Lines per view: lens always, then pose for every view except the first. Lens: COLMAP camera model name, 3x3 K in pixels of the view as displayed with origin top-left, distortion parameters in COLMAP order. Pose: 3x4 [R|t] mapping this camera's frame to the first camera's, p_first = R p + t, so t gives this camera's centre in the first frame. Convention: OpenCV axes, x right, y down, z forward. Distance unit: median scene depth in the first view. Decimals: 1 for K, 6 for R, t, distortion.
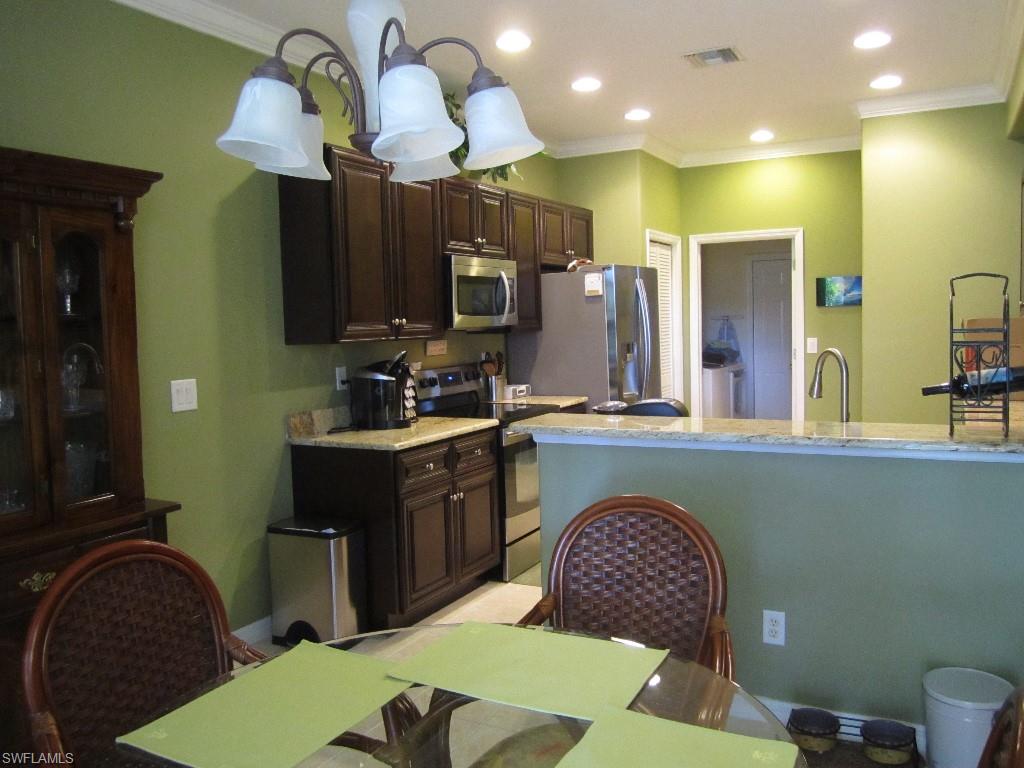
lens RADIAL K [[839.5, 0, 508.1], [0, 839.5, 377.6], [0, 0, 1]] dist [-0.061033, 0.021151]
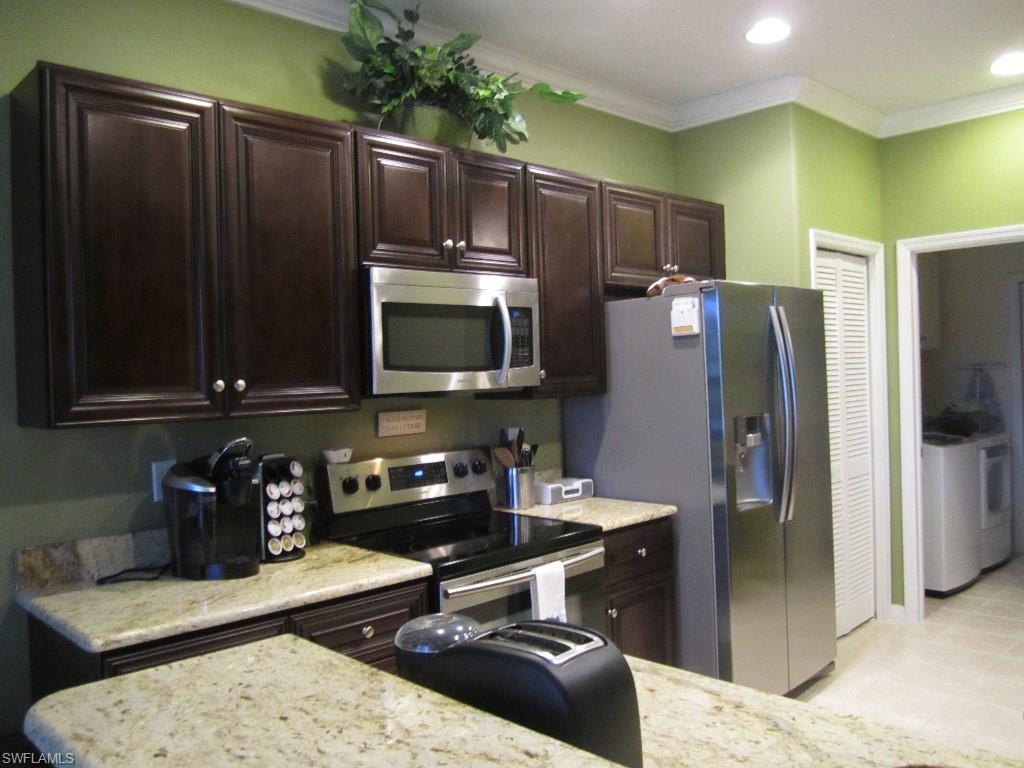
lens RADIAL K [[839.5, 0, 519.0], [0, 839.5, 389.3], [0, 0, 1]] dist [-0.061033, 0.021151]
pose [[0.955755, 0.002324, -0.294153, 0.163292], [-0.014896, 0.999068, -0.040505, -0.033870], [0.293785, 0.043094, 0.954900, 0.402193]]
